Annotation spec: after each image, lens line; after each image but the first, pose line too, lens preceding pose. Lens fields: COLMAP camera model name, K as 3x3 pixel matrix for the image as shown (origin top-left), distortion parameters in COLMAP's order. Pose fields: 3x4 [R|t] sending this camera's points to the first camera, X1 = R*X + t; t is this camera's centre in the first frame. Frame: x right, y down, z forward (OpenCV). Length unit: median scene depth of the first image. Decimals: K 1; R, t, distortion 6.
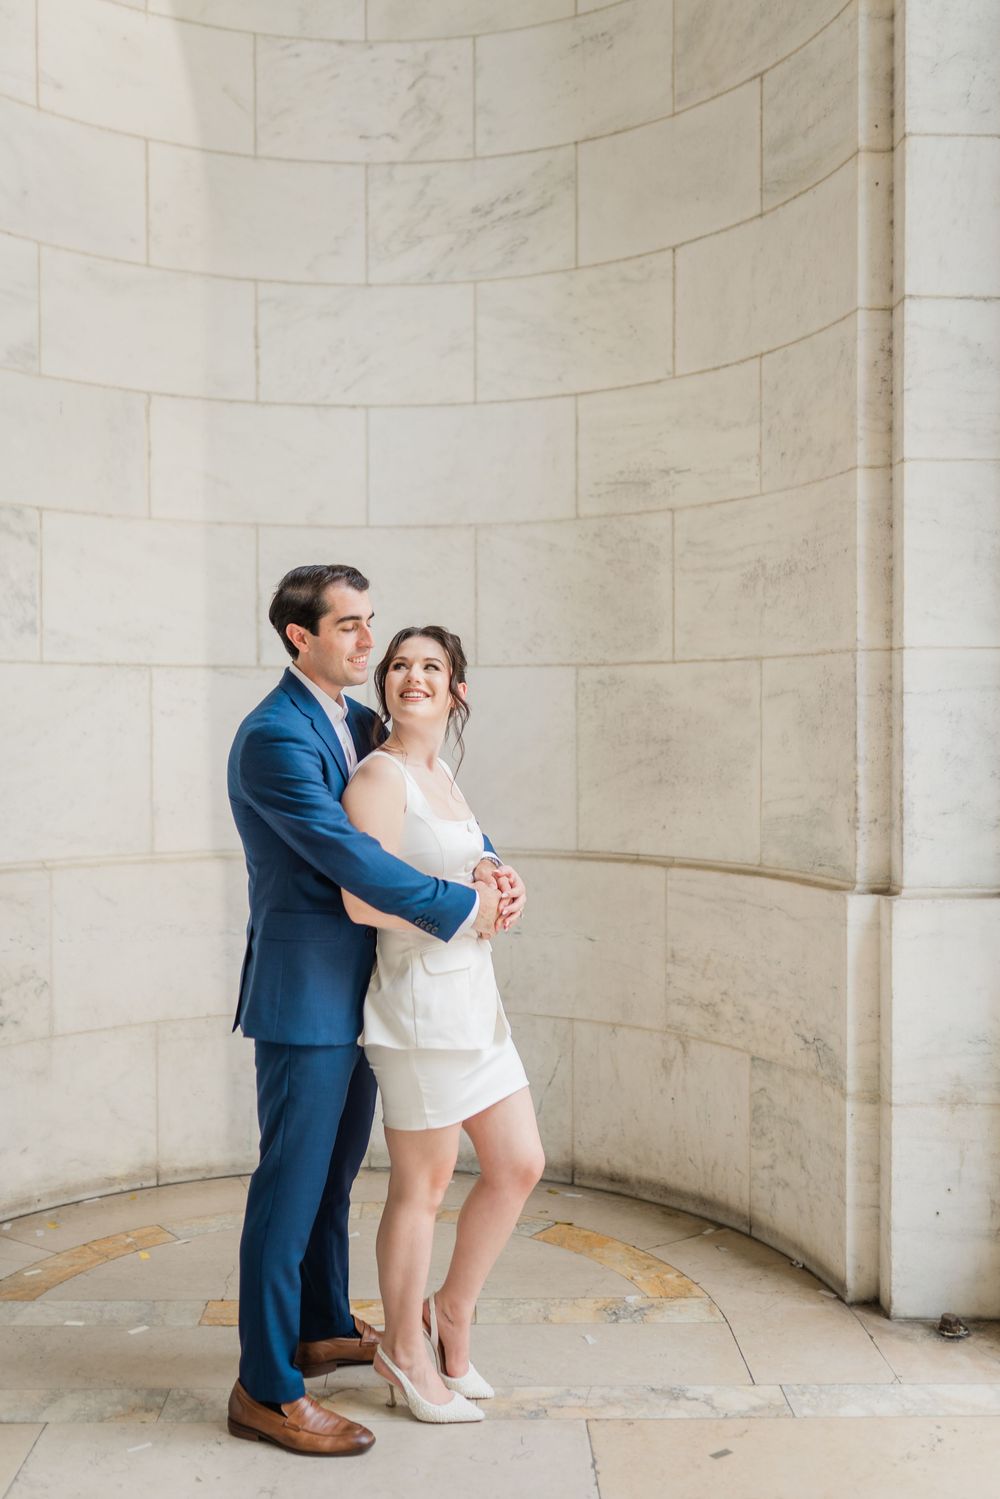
lens RADIAL K [[1445.4, 0, 504.8], [0, 1445.4, 741.8], [0, 0, 1]] dist [-0.005046, 0.019867]
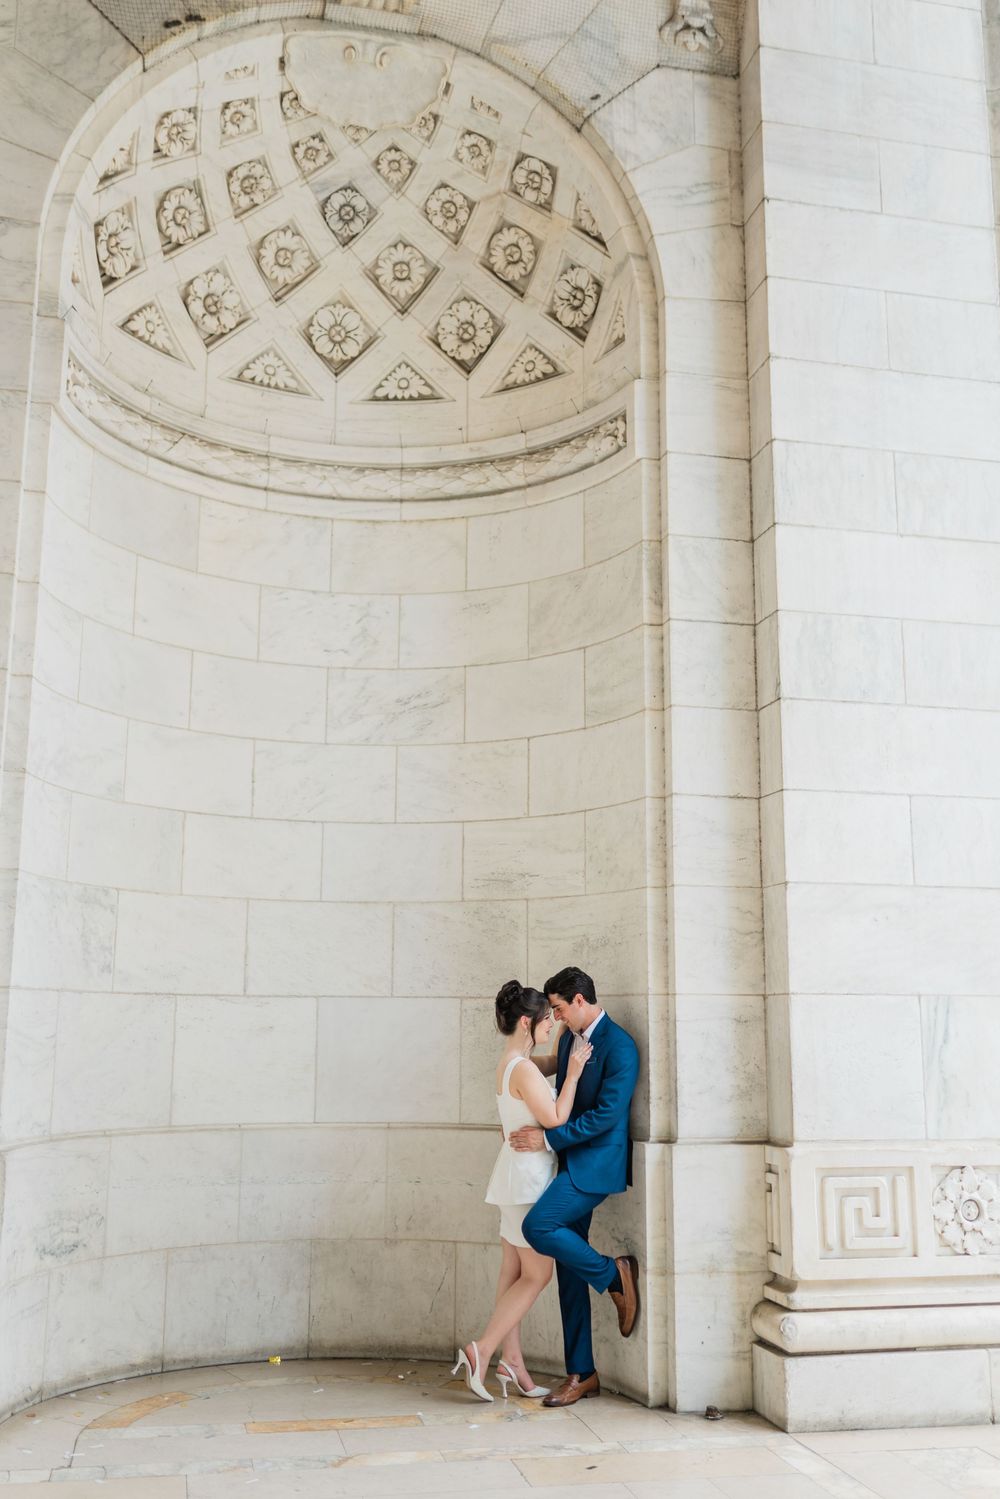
lens RADIAL K [[1445.4, 0, 504.8], [0, 1445.4, 741.8], [0, 0, 1]] dist [-0.005046, 0.019867]
pose [[0.981704, 0.044664, 0.185103, -0.212754], [-0.004972, 0.977783, -0.209561, 0.002510], [-0.190350, 0.204807, 0.960115, -0.561398]]
